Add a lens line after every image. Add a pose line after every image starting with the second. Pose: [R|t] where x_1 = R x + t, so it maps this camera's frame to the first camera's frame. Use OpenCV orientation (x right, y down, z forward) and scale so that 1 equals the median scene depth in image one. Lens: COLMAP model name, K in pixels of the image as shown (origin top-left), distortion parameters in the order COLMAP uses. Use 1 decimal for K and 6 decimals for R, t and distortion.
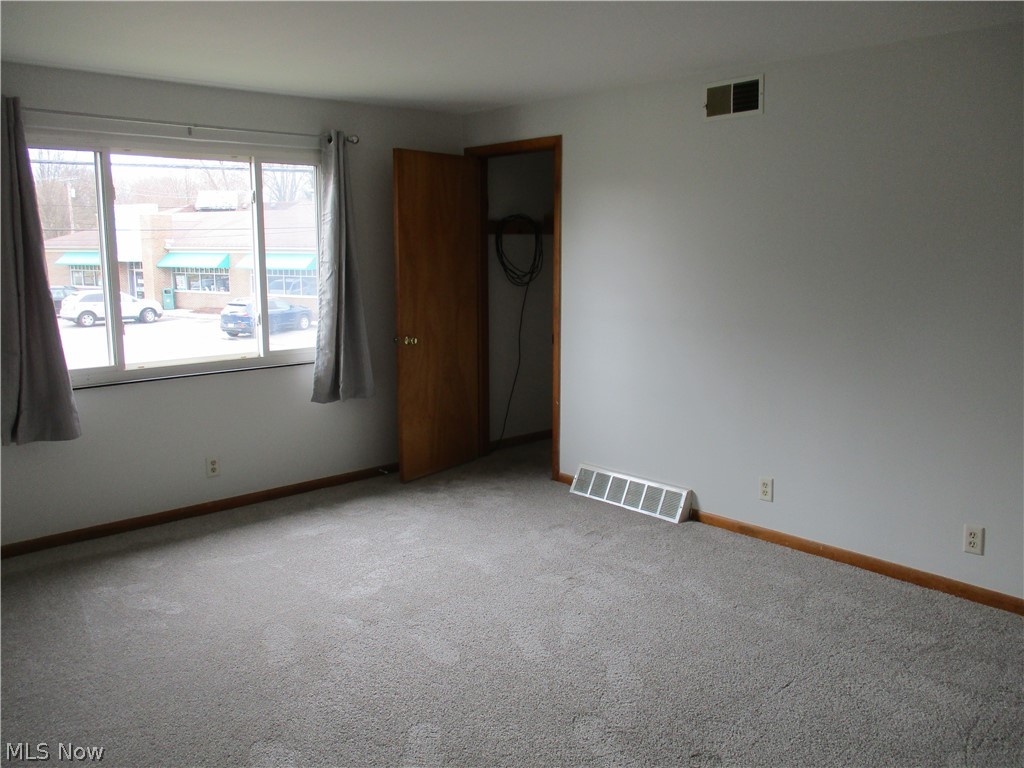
lens RADIAL K [[862.5, 0, 510.3], [0, 862.5, 383.3], [0, 0, 1]] dist [-0.009664, 0.005233]
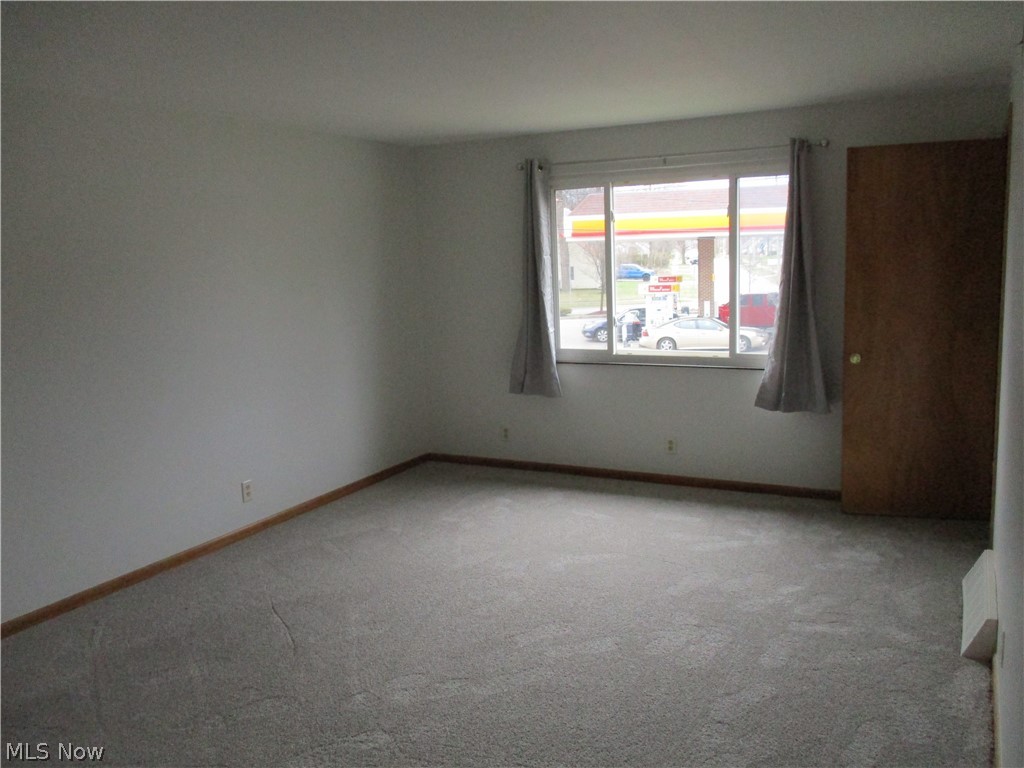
lens RADIAL K [[862.5, 0, 506.7], [0, 862.5, 387.0], [0, 0, 1]] dist [-0.009664, 0.005233]
pose [[0.326826, 0.138276, -0.934914, 0.664790], [-0.119692, 0.987329, 0.104186, -0.076714], [0.937475, 0.077851, 0.339235, 0.387040]]
